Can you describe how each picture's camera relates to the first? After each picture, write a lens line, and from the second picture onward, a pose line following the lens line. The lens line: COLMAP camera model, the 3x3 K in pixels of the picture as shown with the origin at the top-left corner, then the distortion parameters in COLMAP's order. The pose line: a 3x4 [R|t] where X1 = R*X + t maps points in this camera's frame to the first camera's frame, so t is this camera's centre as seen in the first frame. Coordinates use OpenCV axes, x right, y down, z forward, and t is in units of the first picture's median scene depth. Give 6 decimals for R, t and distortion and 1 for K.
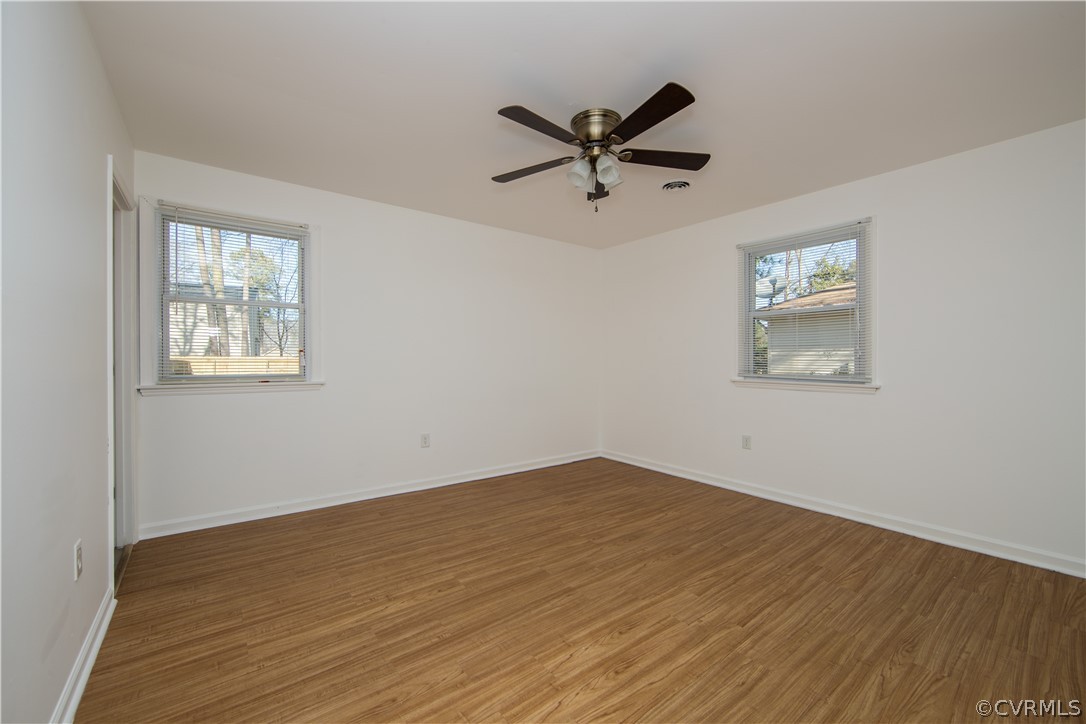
lens RADIAL K [[434.5, 0, 539.1], [0, 434.5, 364.9], [0, 0, 1]] dist [-0.000671, 0.000190]
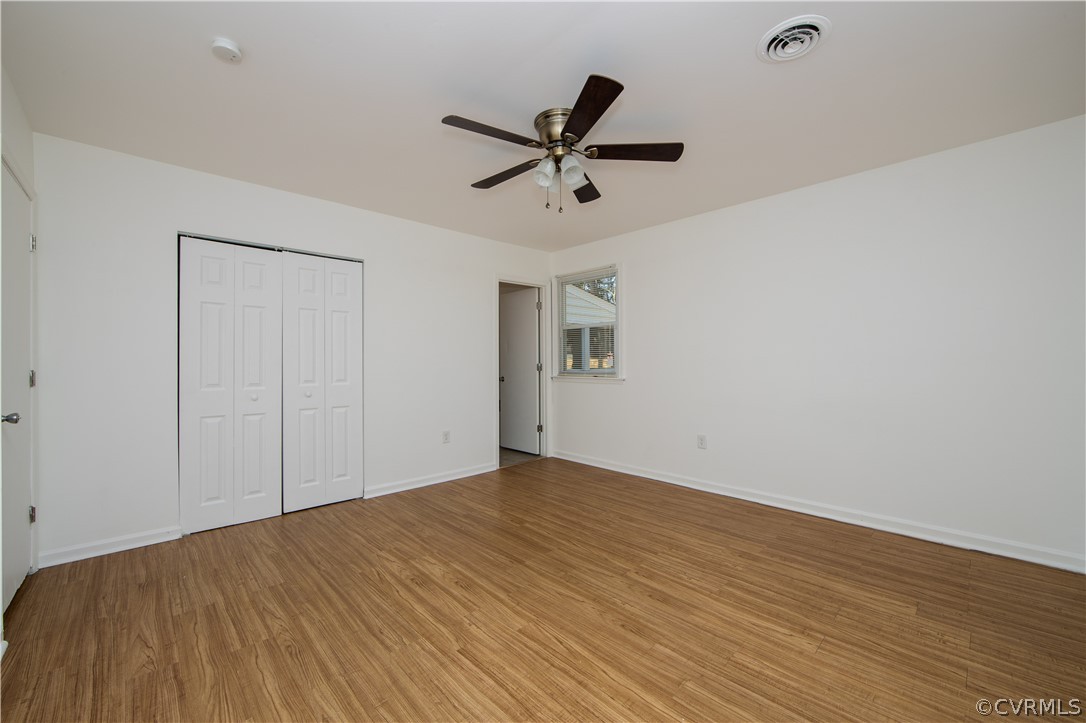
lens RADIAL K [[434.5, 0, 538.4], [0, 434.5, 359.1], [0, 0, 1]] dist [-0.000671, 0.000190]
pose [[0.095487, -0.013738, -0.995336, 0.982110], [-0.000881, 0.999903, -0.013886, 0.001418], [0.995430, 0.002203, 0.095466, 0.756989]]
